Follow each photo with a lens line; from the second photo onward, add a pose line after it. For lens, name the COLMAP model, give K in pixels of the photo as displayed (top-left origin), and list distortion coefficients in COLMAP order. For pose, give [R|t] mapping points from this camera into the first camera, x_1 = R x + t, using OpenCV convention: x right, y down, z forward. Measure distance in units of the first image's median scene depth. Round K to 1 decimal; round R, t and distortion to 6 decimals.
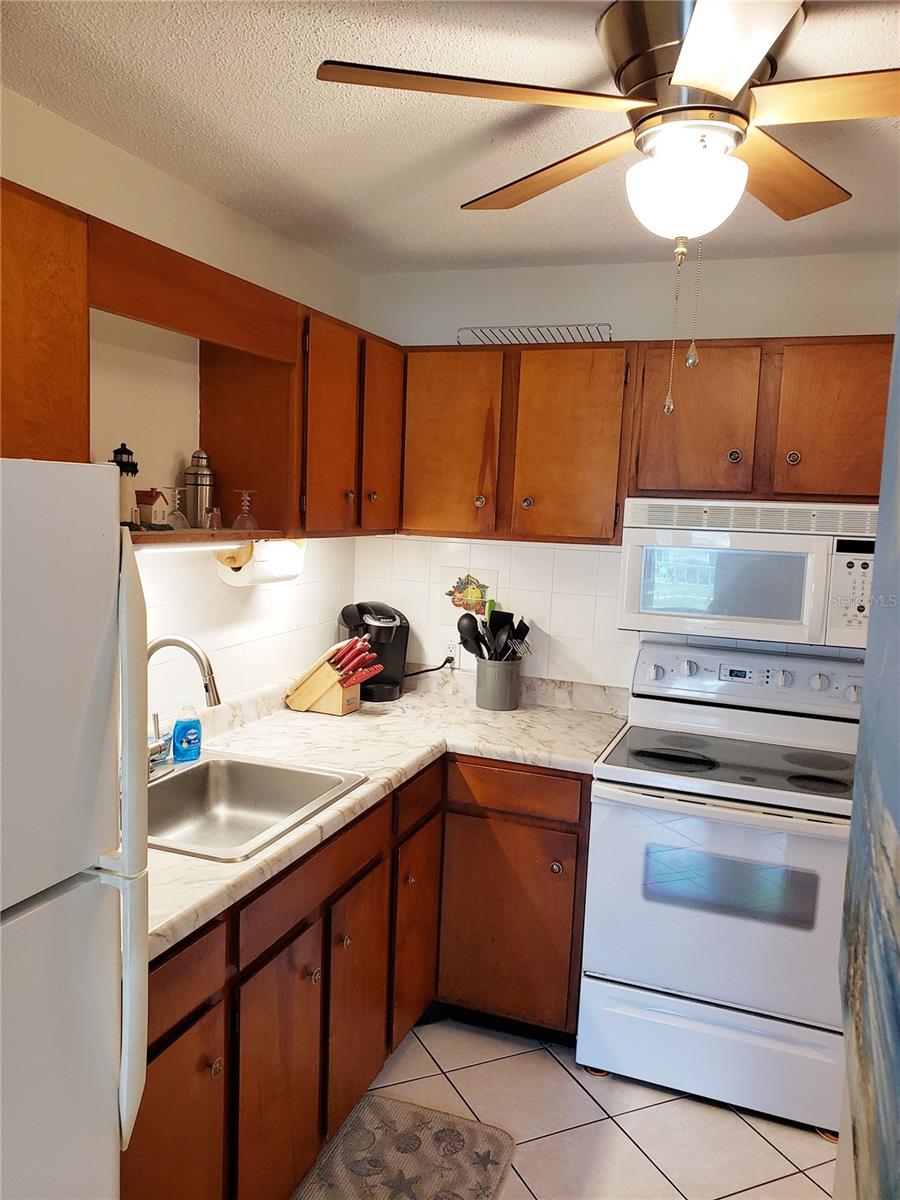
lens RADIAL K [[934.1, 0, 450.0], [0, 934.1, 597.2], [0, 0, 1]] dist [0.029759, -0.007935]
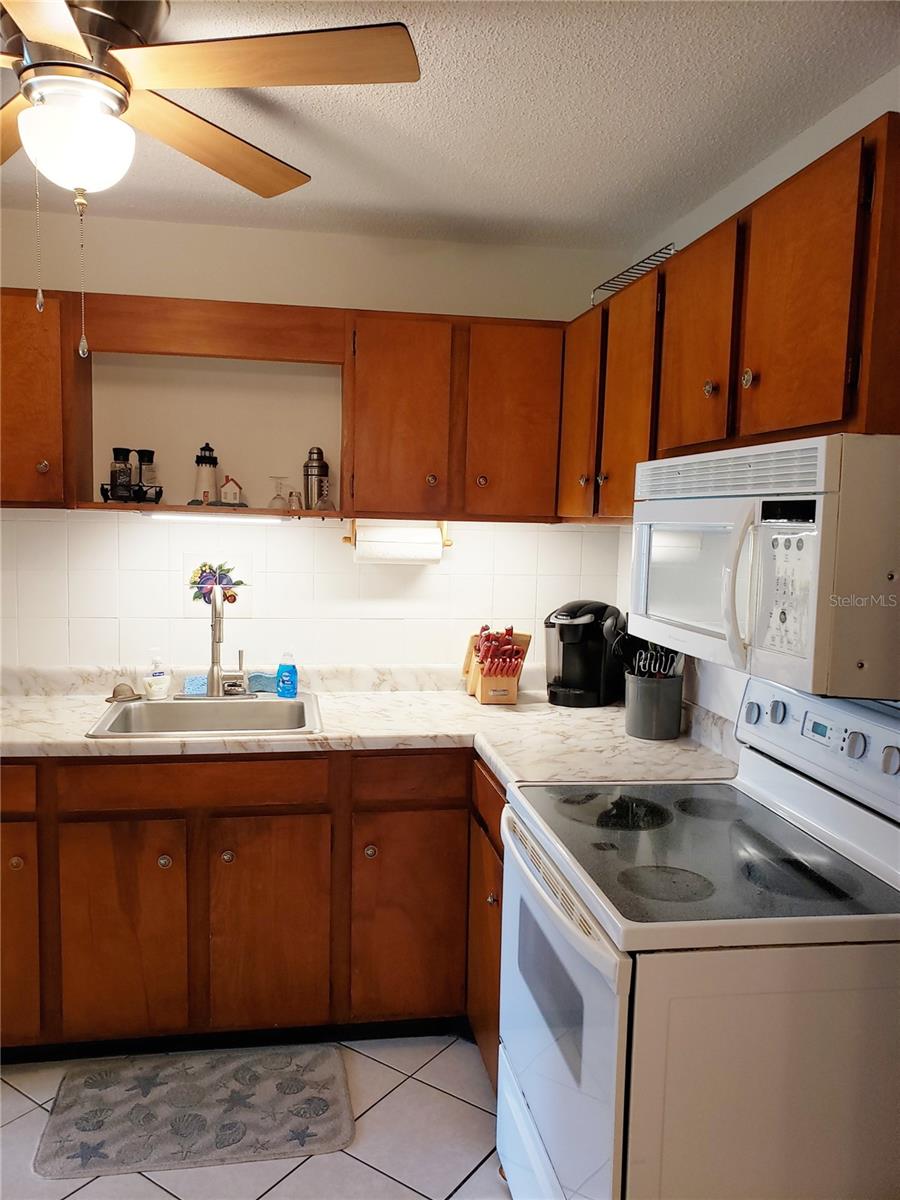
lens RADIAL K [[934.1, 0, 417.8], [0, 934.1, 589.6], [0, 0, 1]] dist [0.029759, -0.007935]
pose [[0.485977, 0.042963, -0.872915, 0.869865], [-0.102238, 0.994728, -0.007960, 0.024437], [0.867971, 0.093113, 0.487807, 0.536886]]
